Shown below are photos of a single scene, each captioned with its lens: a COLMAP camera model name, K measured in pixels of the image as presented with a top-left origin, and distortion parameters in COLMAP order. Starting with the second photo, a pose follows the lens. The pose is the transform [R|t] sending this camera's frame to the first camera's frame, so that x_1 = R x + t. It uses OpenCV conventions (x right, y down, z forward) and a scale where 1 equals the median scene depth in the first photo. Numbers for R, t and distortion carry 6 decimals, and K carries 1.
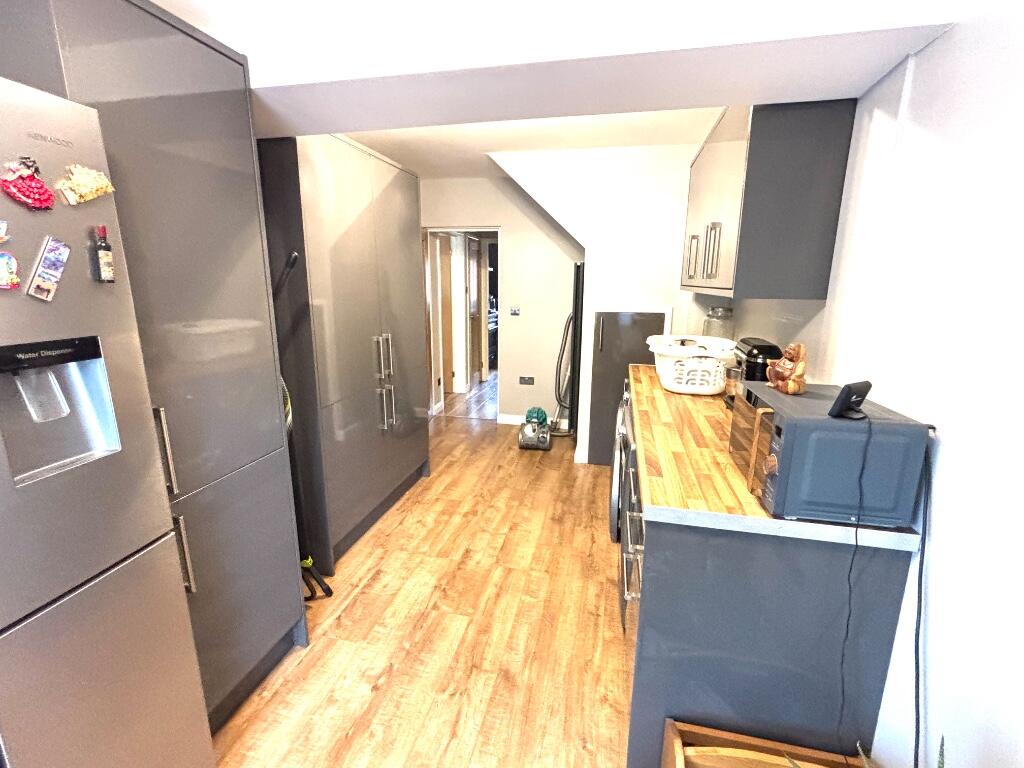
lens RADIAL K [[464.5, 0, 512.0], [0, 464.5, 384.0], [0, 0, 1]] dist [0.005013, -0.000636]
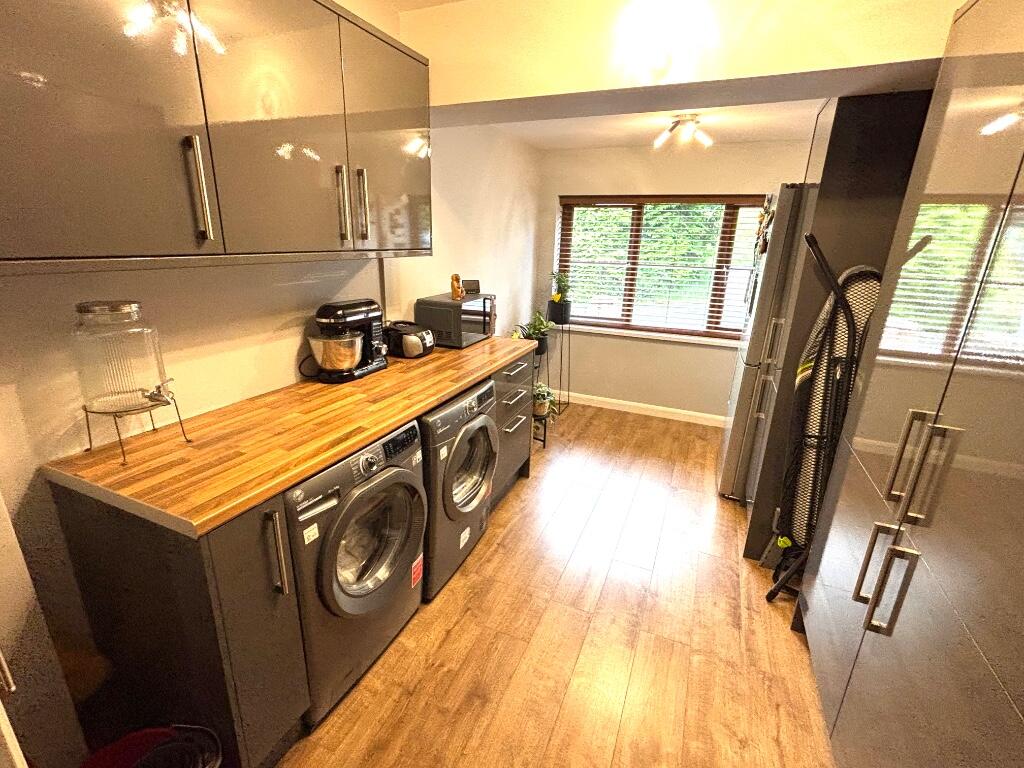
lens RADIAL K [[464.5, 0, 512.0], [0, 464.5, 384.0], [0, 0, 1]] dist [0.005013, -0.000636]
pose [[-0.982692, -0.088940, 0.162500, 0.003030], [0.004371, 0.865831, 0.500318, -0.384030], [-0.185196, 0.492369, -0.850456, 1.635378]]
